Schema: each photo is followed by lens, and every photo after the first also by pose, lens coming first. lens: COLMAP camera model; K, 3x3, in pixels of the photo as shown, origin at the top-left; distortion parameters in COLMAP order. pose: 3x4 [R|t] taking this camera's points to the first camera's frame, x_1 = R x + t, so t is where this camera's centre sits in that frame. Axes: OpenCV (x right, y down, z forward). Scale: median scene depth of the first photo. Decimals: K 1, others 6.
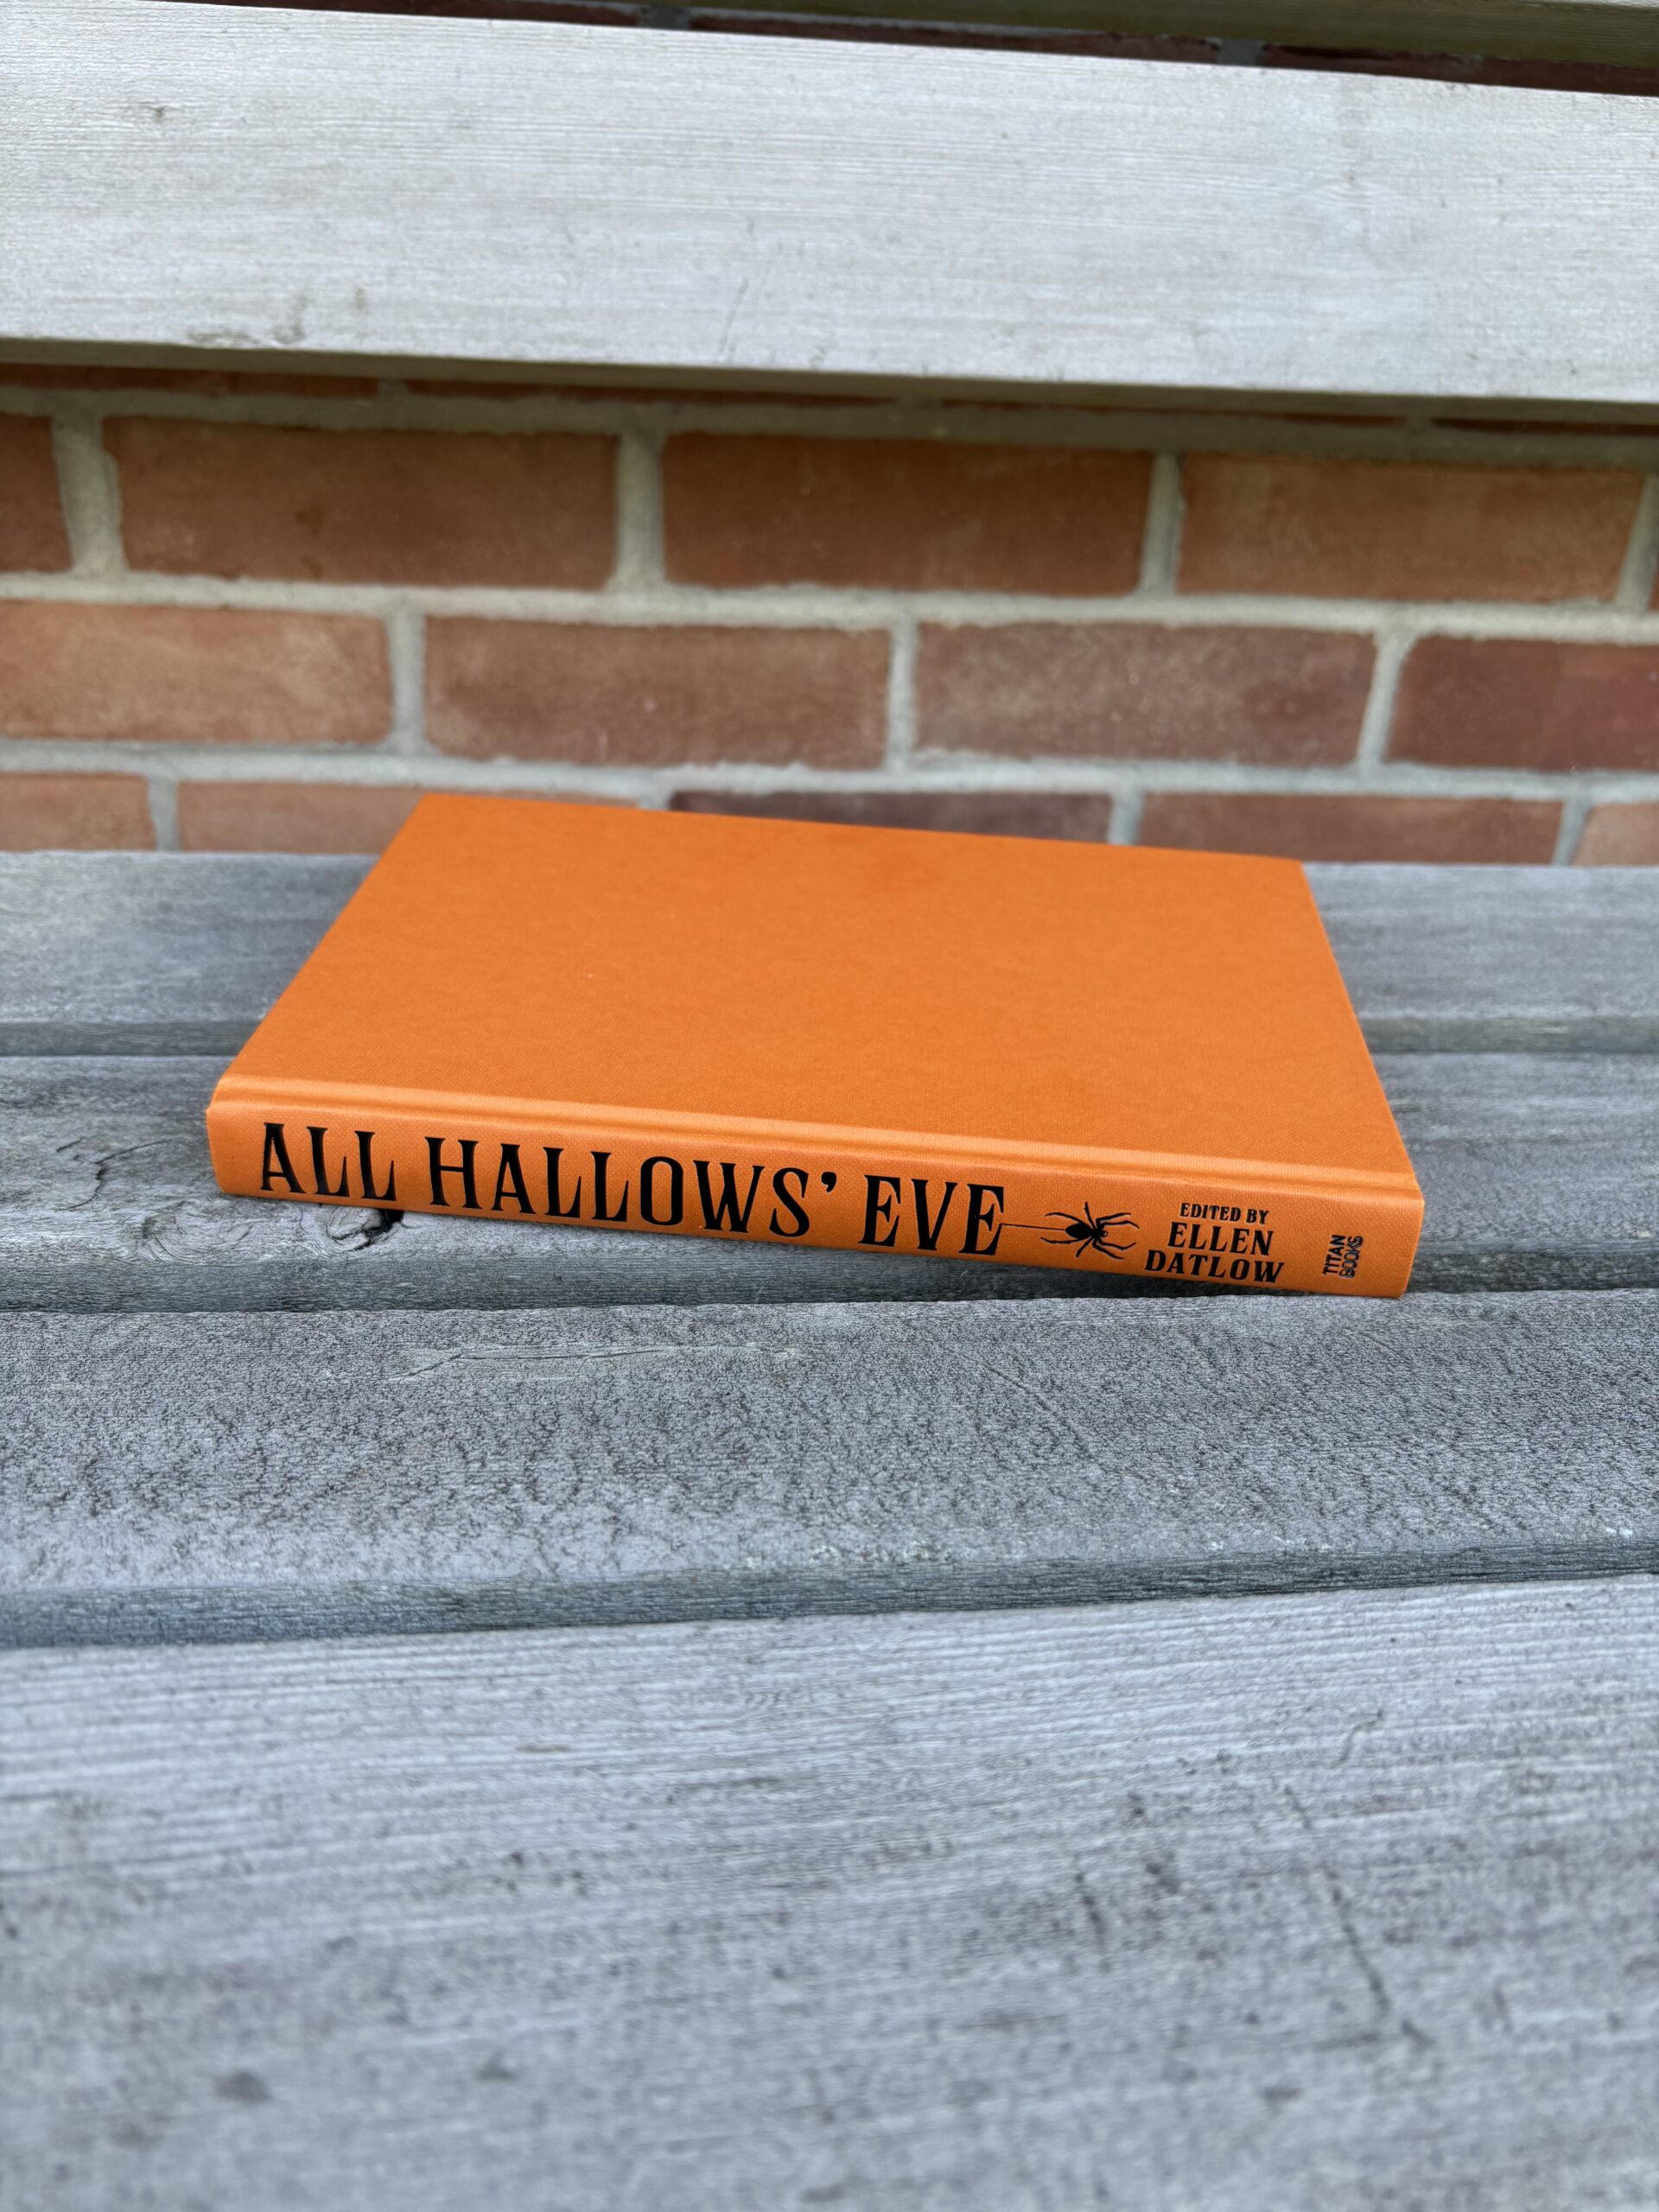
lens RADIAL K [[1672.1, 0, 829.5], [0, 1672.1, 1106.0], [0, 0, 1]] dist [-0.003862, -0.004506]
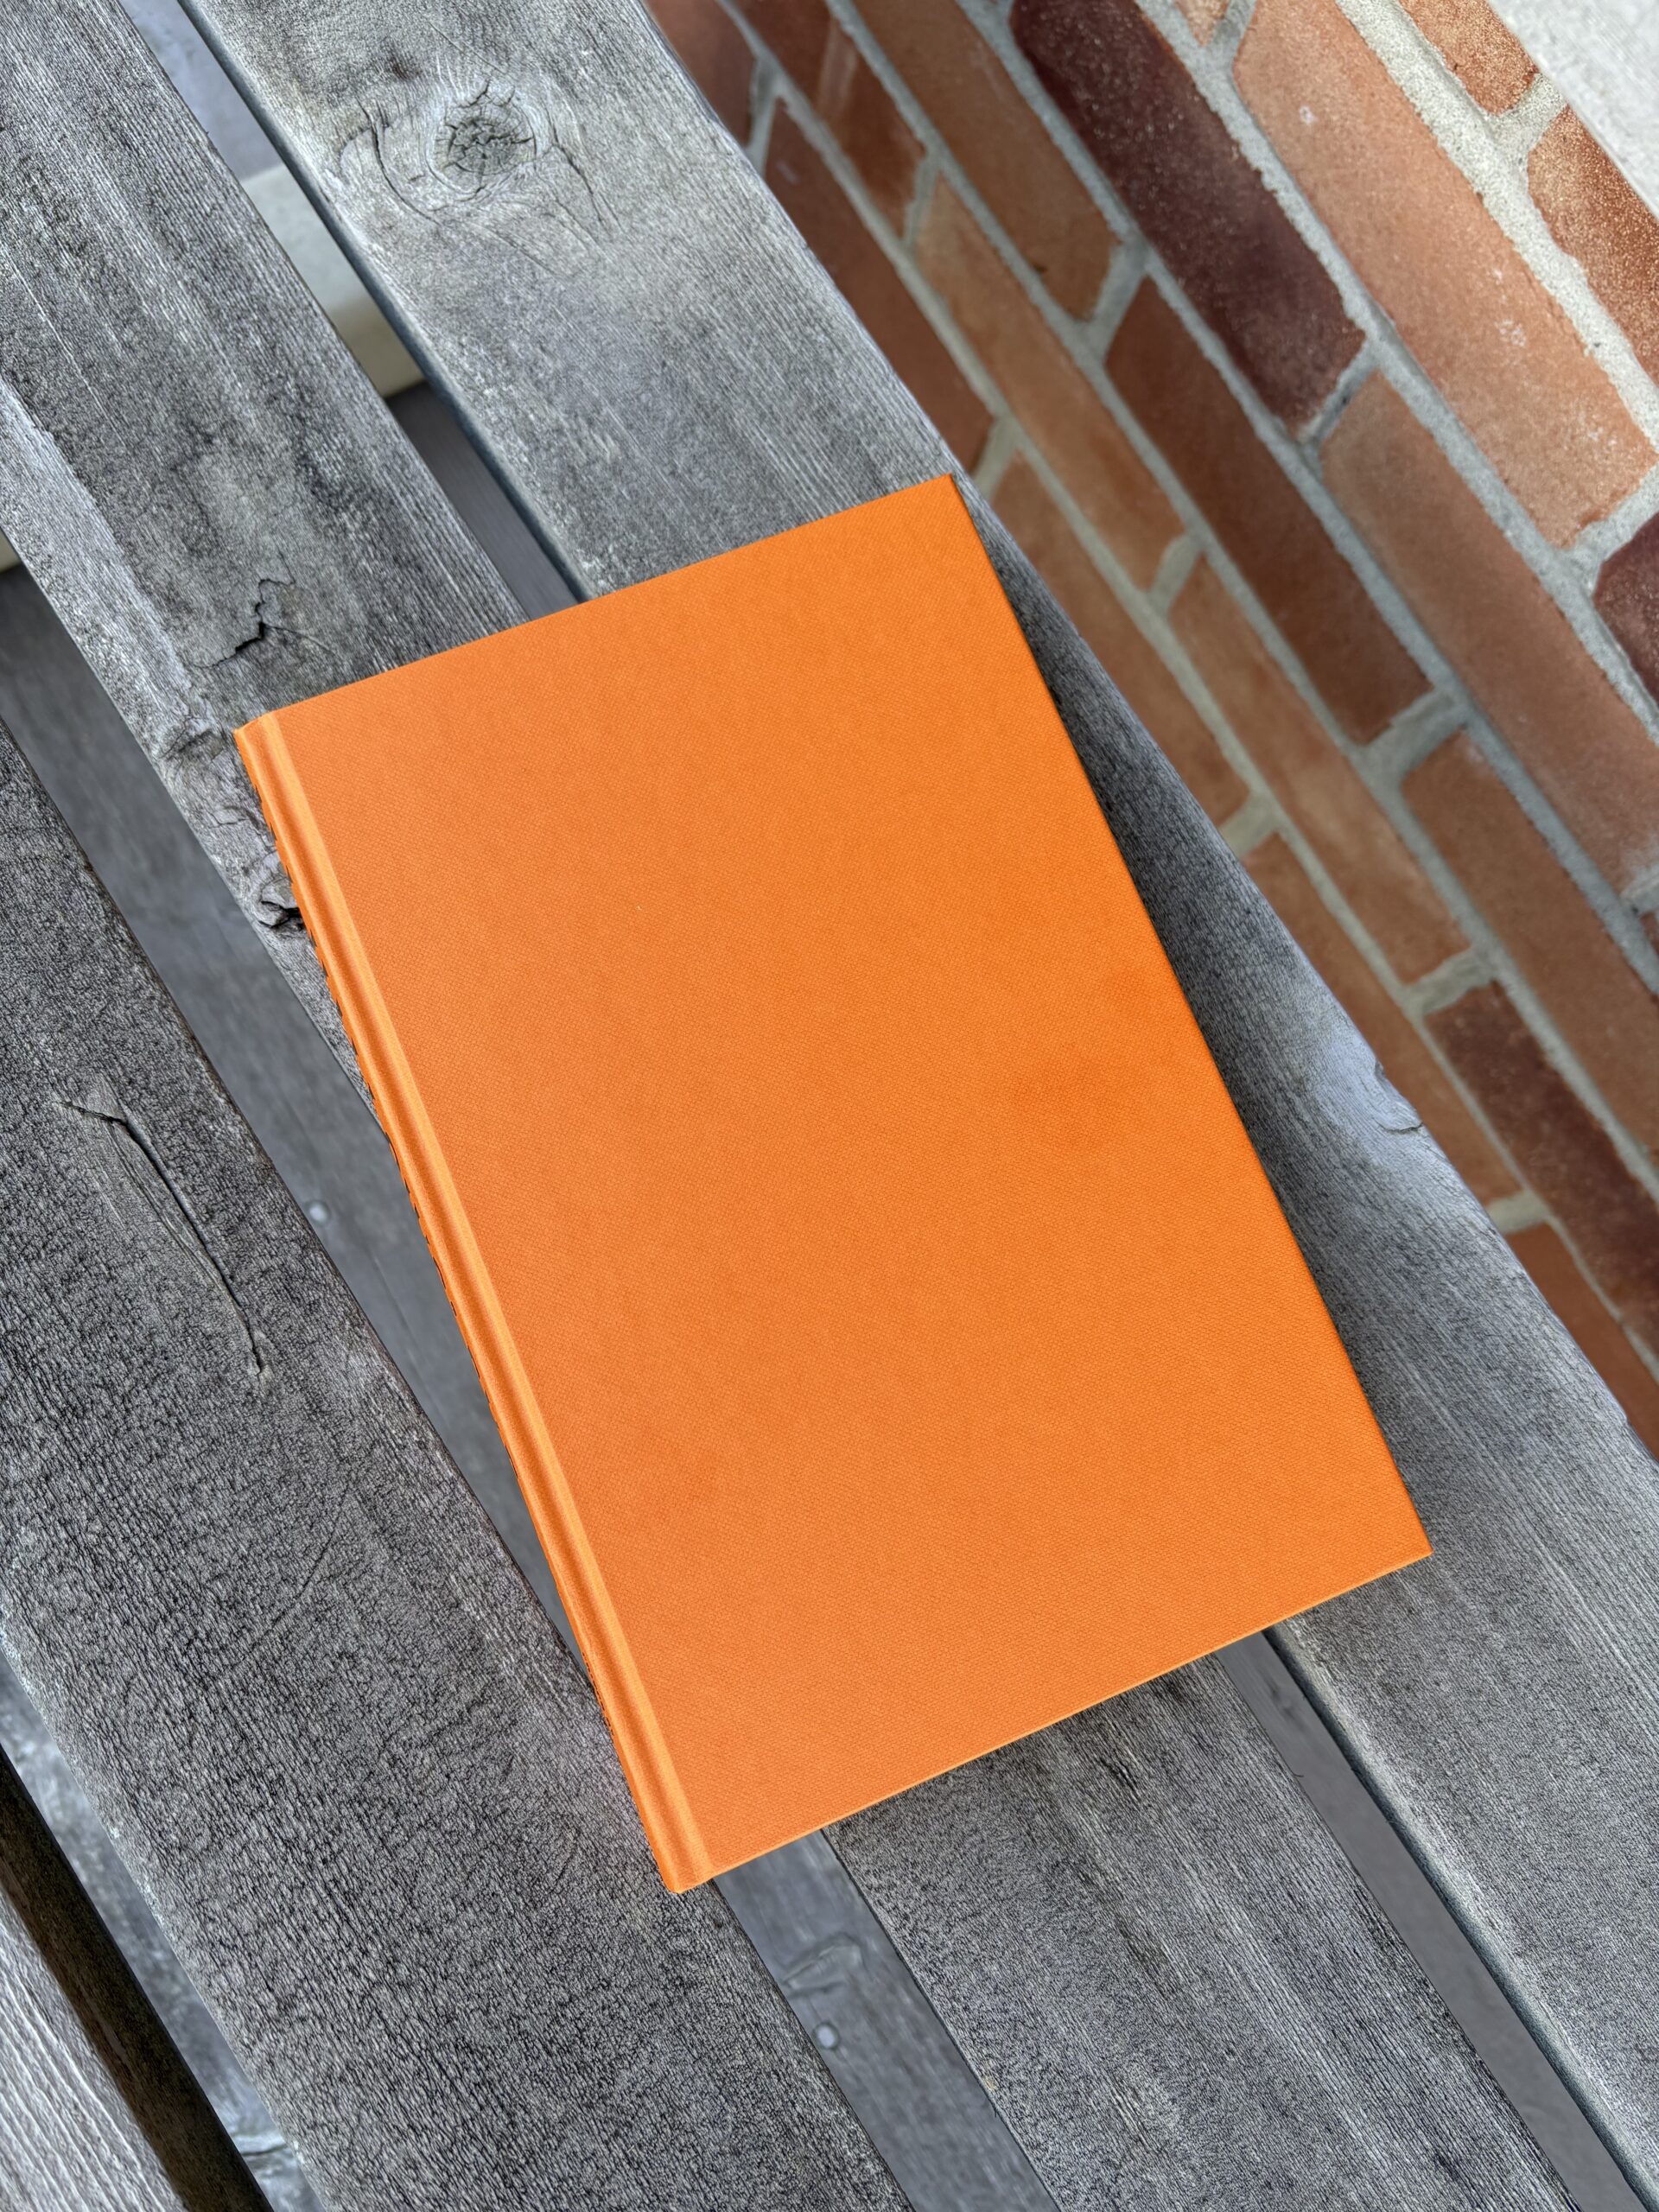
lens RADIAL K [[1672.1, 0, 829.5], [0, 1672.1, 1106.0], [0, 0, 1]] dist [-0.003862, -0.004506]
pose [[0.451992, 0.876816, -0.164004, 0.147527], [-0.526257, 0.410563, 0.744641, -0.807907], [0.720247, -0.250263, 0.647002, 0.524468]]
